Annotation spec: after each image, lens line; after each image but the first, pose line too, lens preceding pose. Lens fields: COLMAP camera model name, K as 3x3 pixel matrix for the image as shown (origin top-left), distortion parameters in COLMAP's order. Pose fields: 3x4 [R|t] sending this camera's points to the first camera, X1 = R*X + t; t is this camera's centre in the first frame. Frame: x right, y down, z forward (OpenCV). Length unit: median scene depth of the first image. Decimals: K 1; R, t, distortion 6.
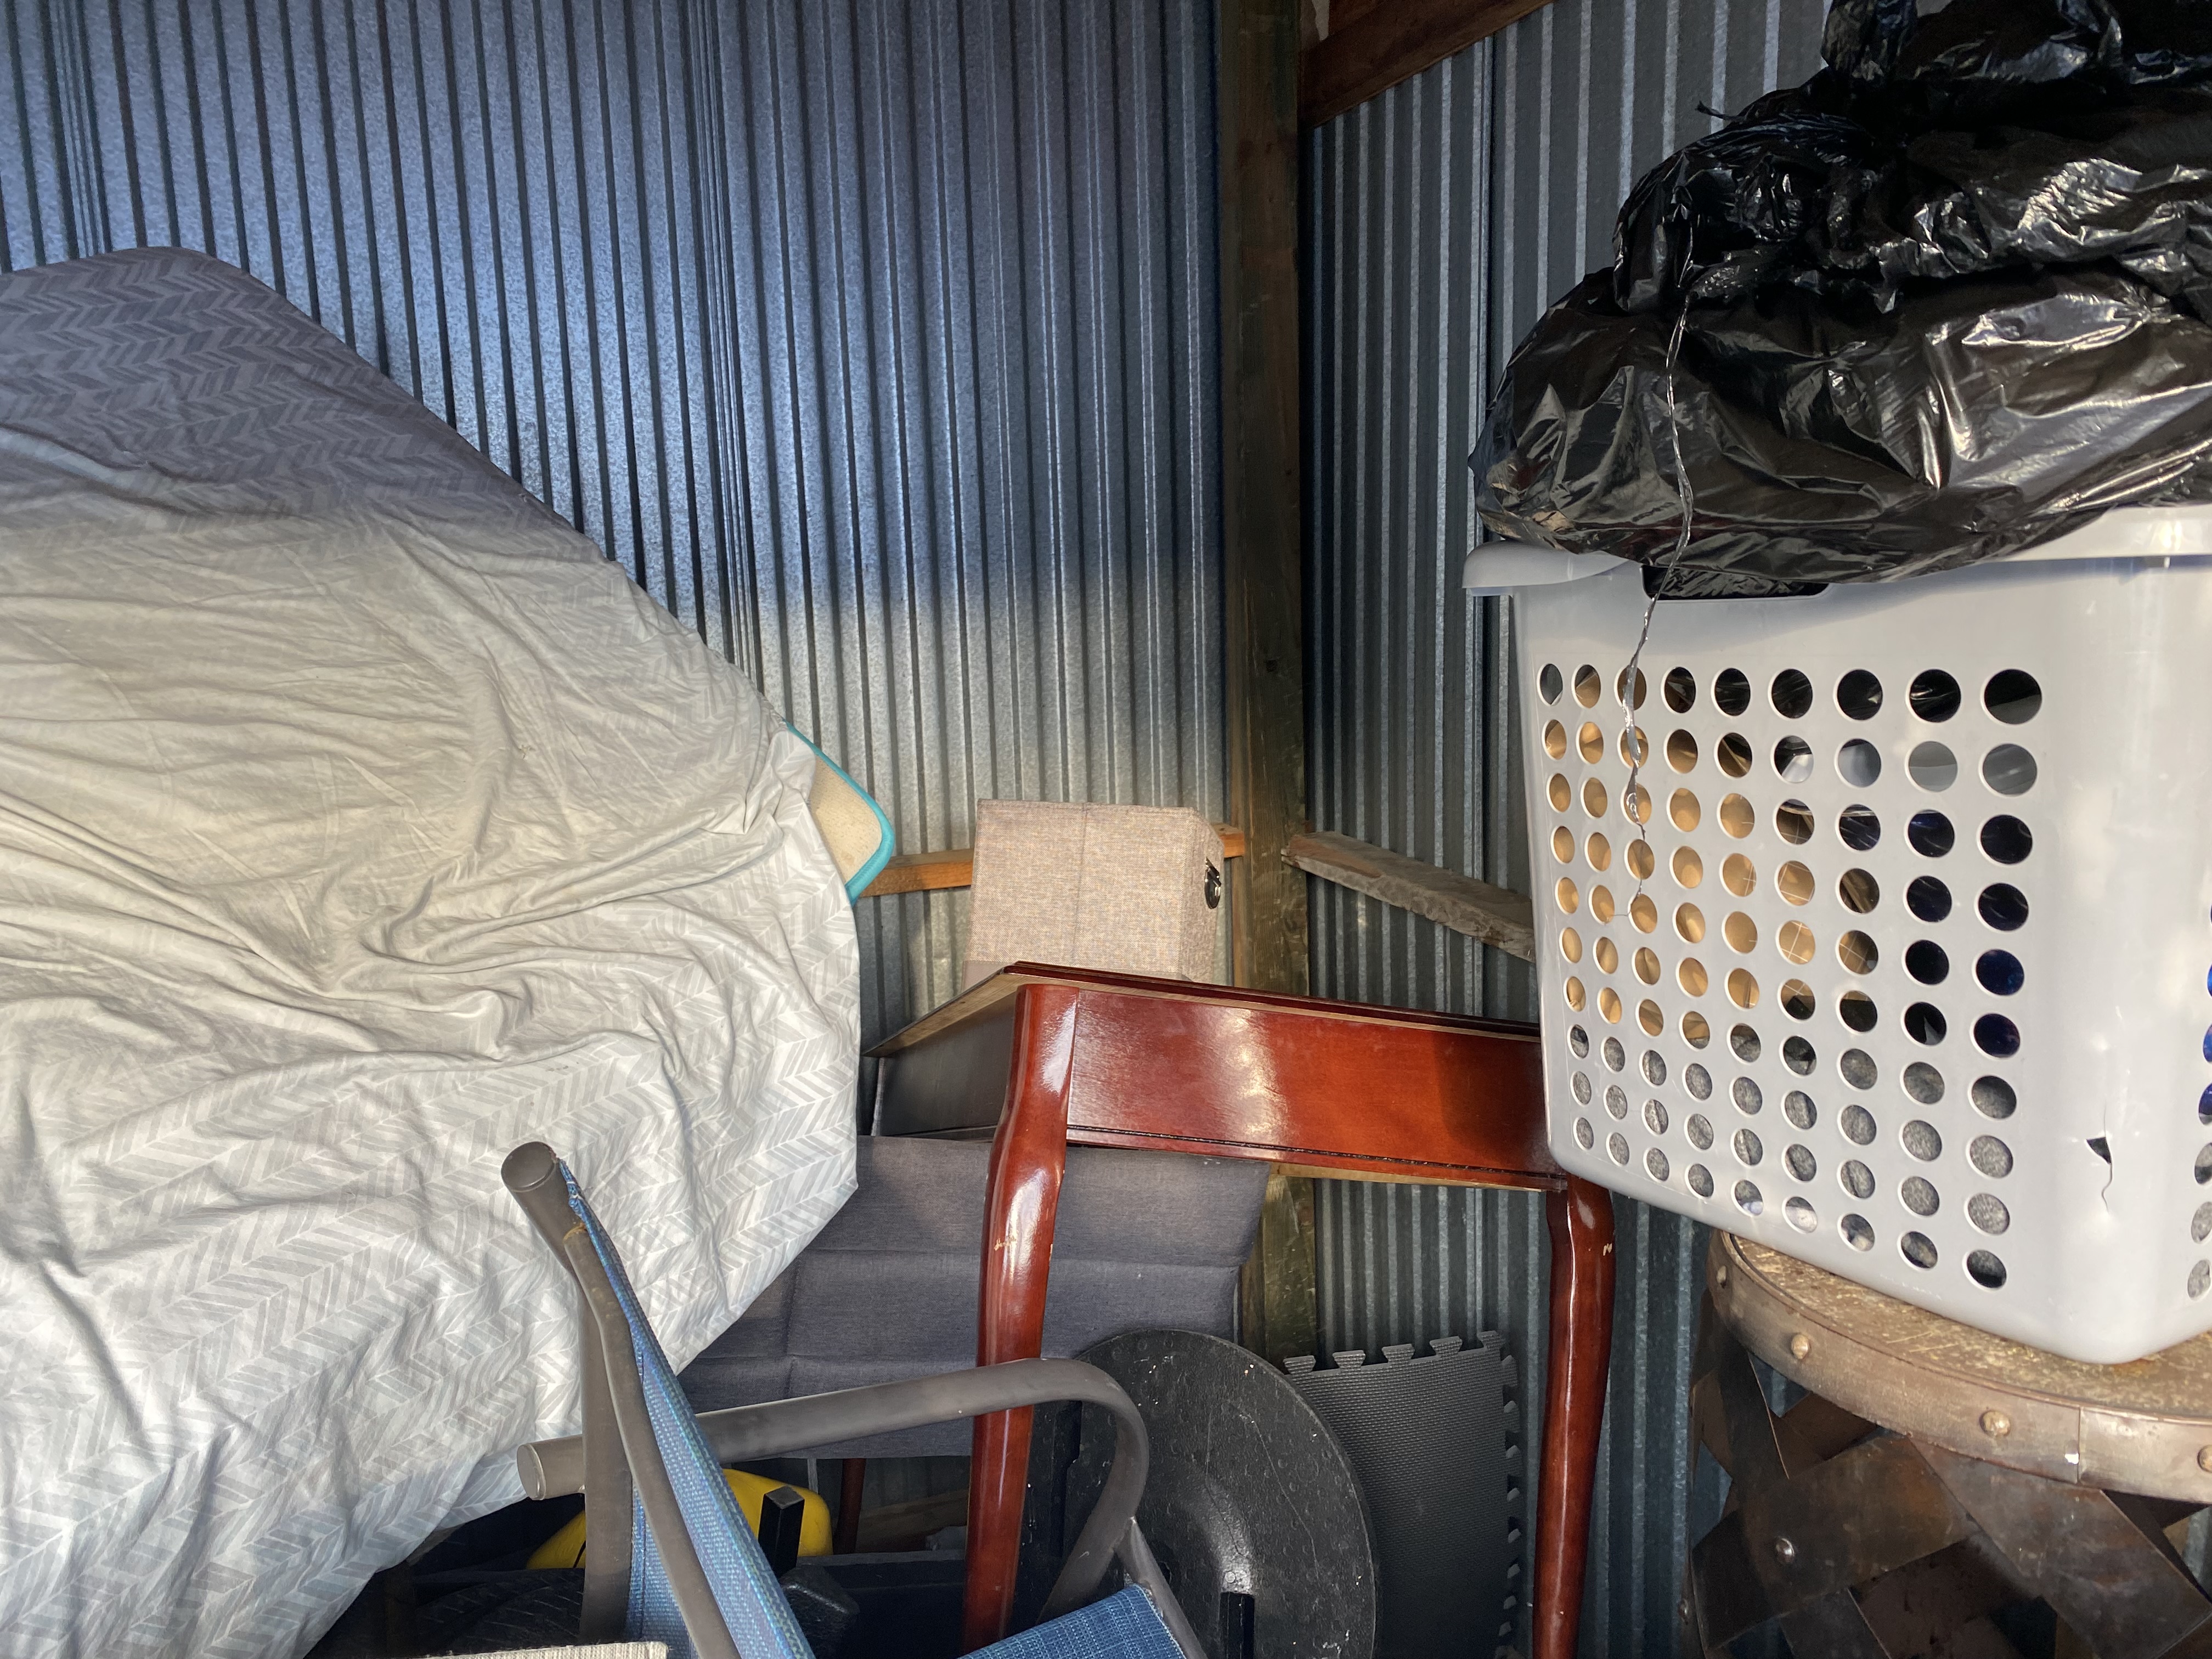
lens RADIAL K [[1663.3, 0, 1103.7], [0, 1663.3, 808.1], [0, 0, 1]] dist [0.032520, -0.043070]
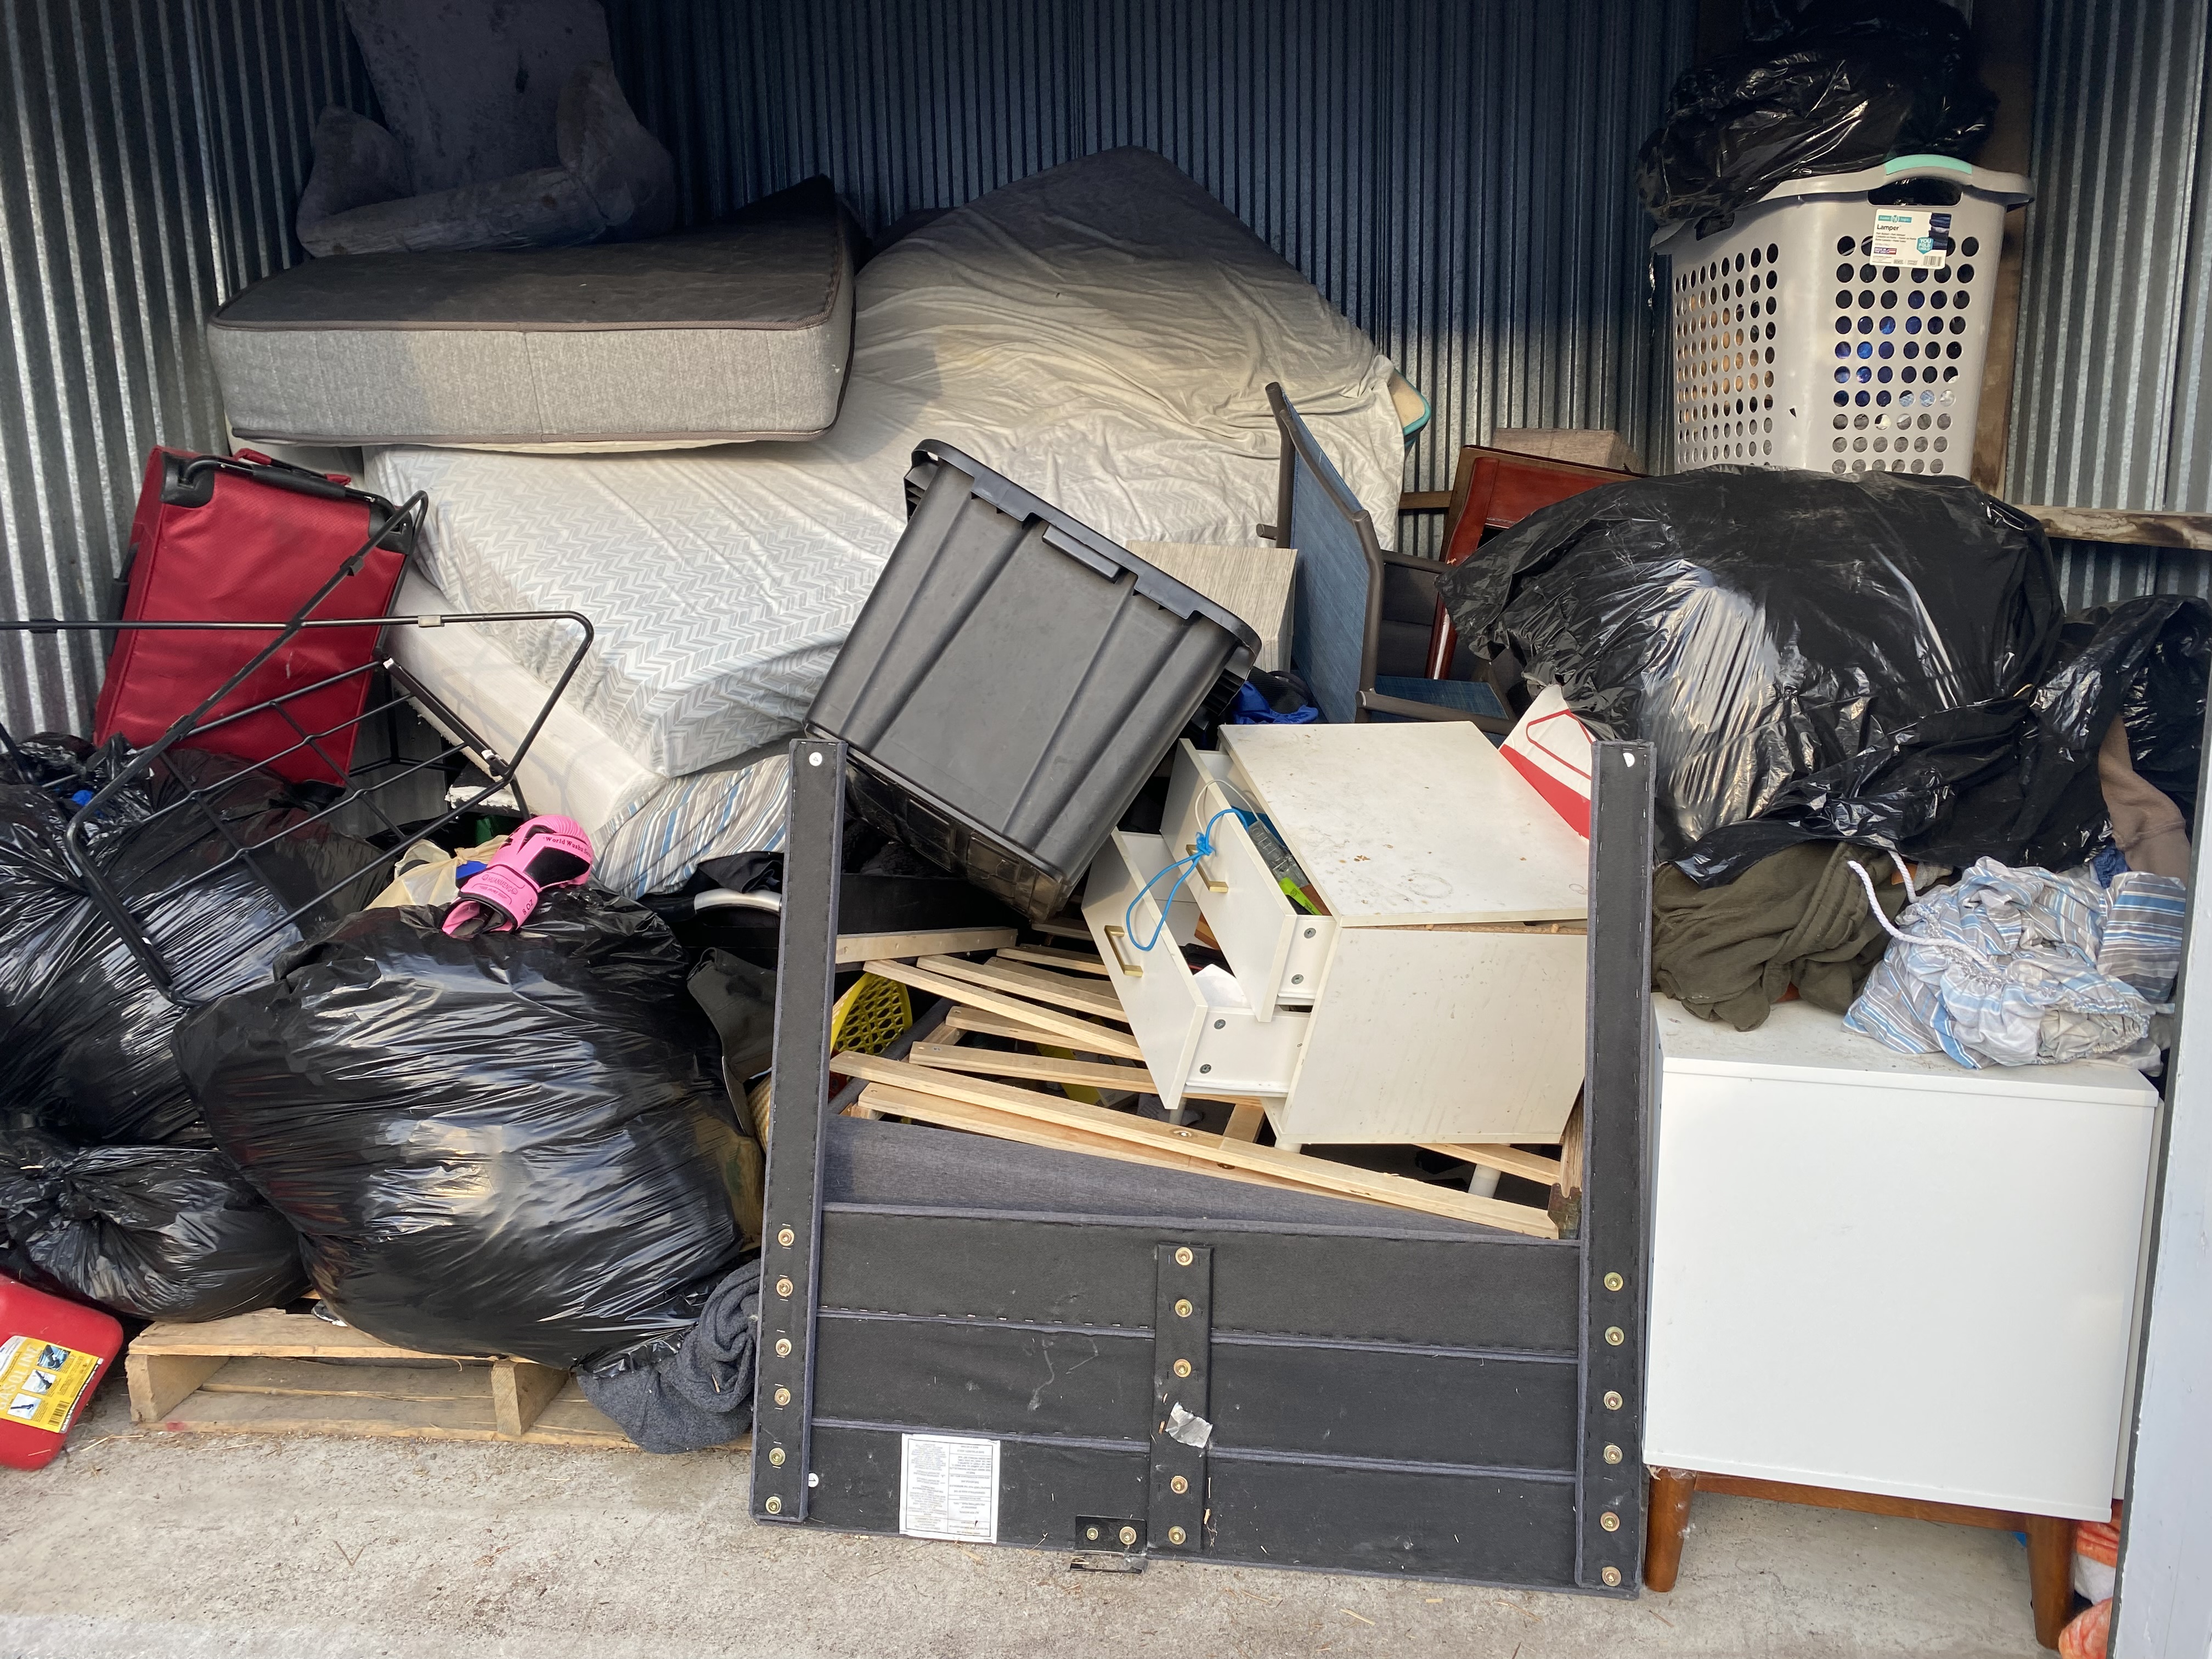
lens RADIAL K [[1694.5, 0, 1110.2], [0, 1694.5, 806.2], [0, 0, 1]] dist [0.024010, -0.023675]
pose [[0.918022, 0.089533, -0.386290, 0.421792], [-0.070833, 0.995534, 0.062407, 0.458380], [0.390152, -0.029929, 0.920264, -1.283524]]
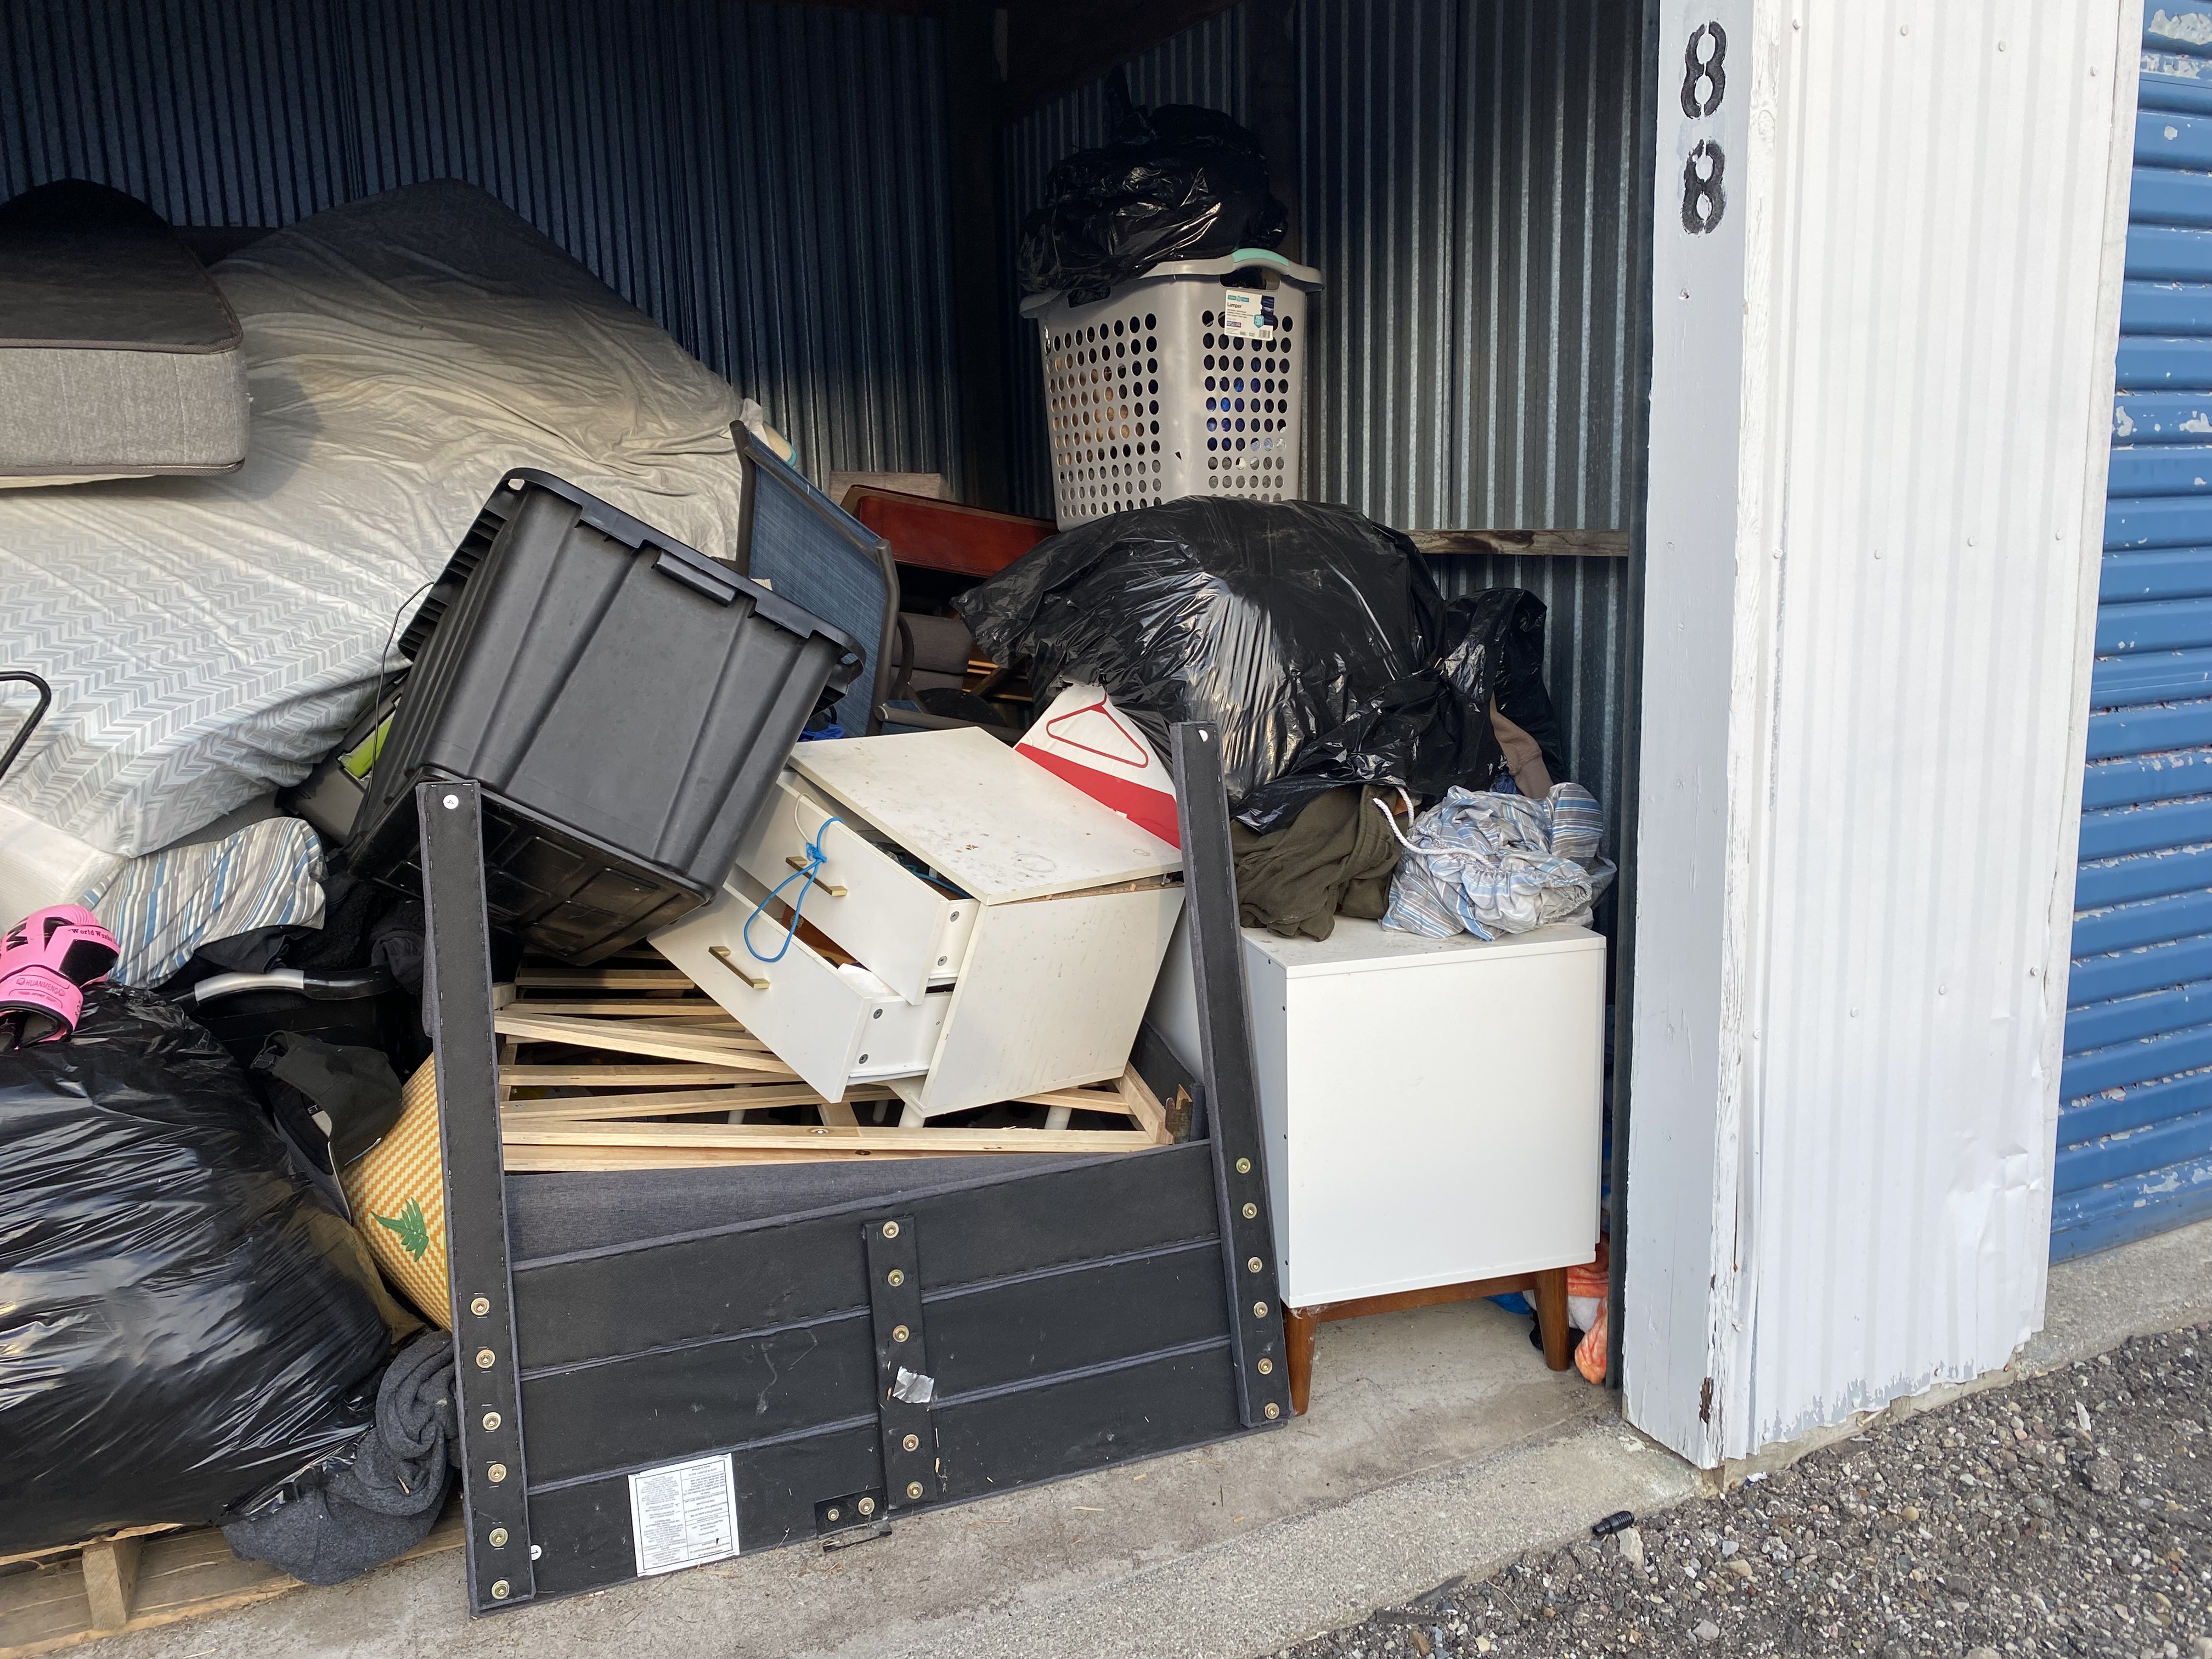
lens RADIAL K [[1695.2, 0, 1097.7], [0, 1695.2, 794.2], [0, 0, 1]] dist [0.011881, -0.003820]
pose [[0.993776, -0.016601, 0.110153, 0.018328], [0.015153, 0.999788, 0.013974, 0.506227], [-0.110361, -0.012218, 0.993816, -1.472419]]
